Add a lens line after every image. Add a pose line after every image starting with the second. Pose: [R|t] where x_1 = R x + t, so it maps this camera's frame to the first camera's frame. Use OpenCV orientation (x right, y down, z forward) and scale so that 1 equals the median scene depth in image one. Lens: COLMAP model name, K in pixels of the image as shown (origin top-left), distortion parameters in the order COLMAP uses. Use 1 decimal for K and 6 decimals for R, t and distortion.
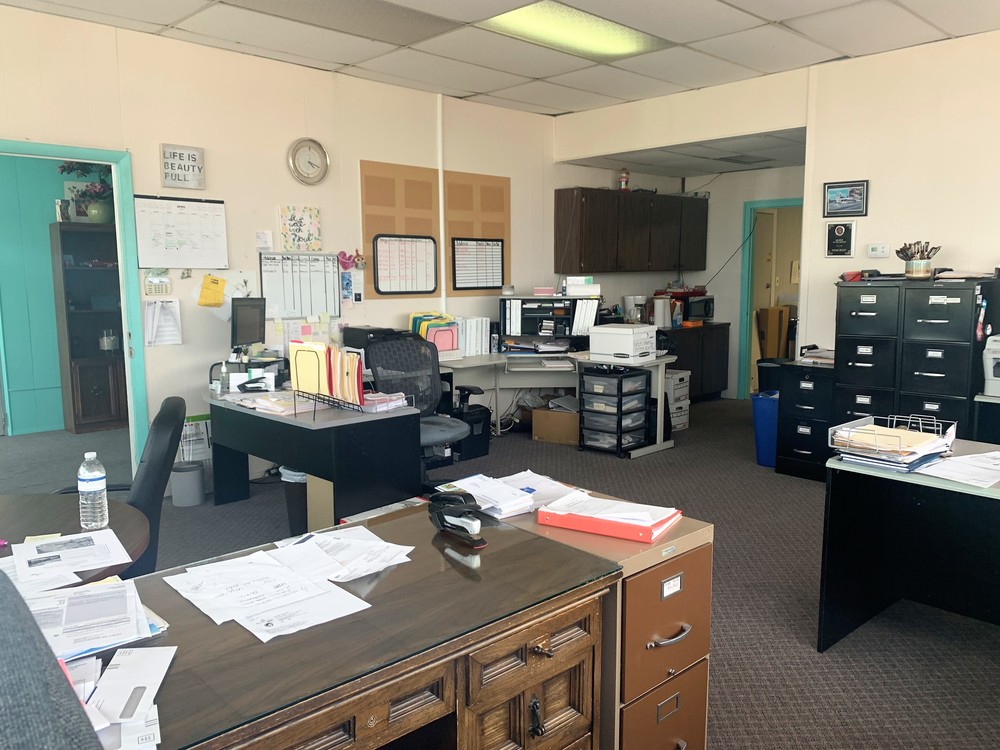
lens RADIAL K [[775.3, 0, 498.3], [0, 775.3, 381.5], [0, 0, 1]] dist [0.057213, -0.063922]
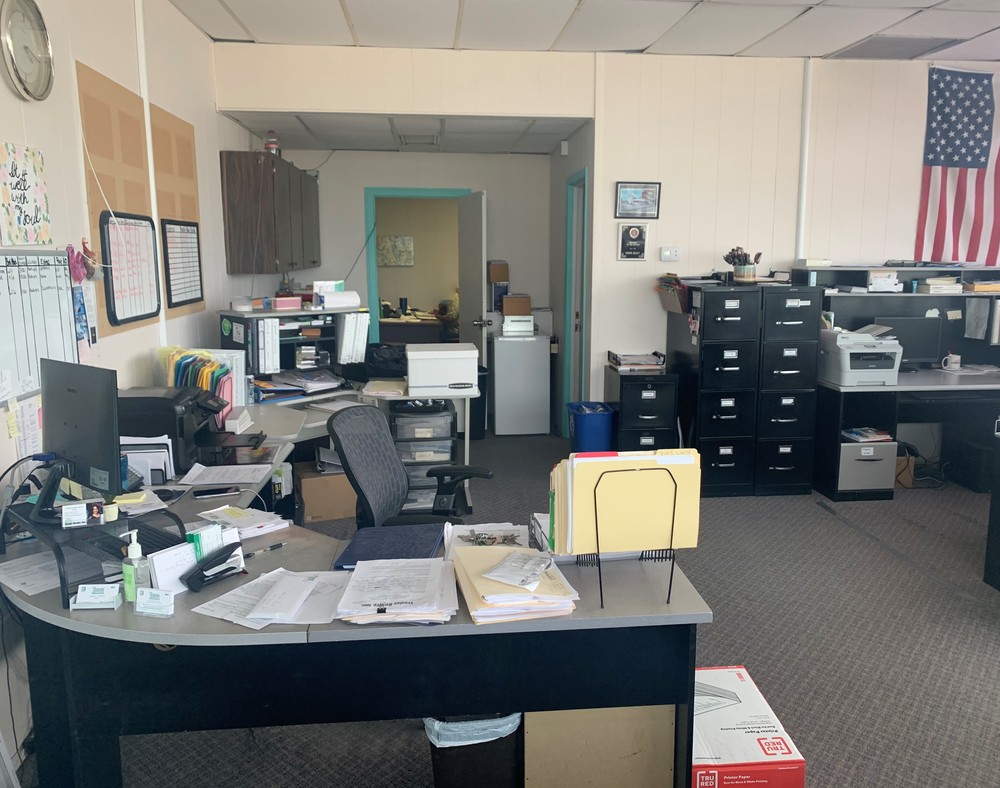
lens RADIAL K [[801.0, 0, 500.2], [0, 801.0, 388.8], [0, 0, 1]] dist [0.034607, -0.010523]
pose [[0.625607, -0.125620, 0.769958, -0.430042], [0.104605, 0.991546, 0.076778, -0.087576], [-0.773094, 0.032509, 0.633458, 0.468298]]
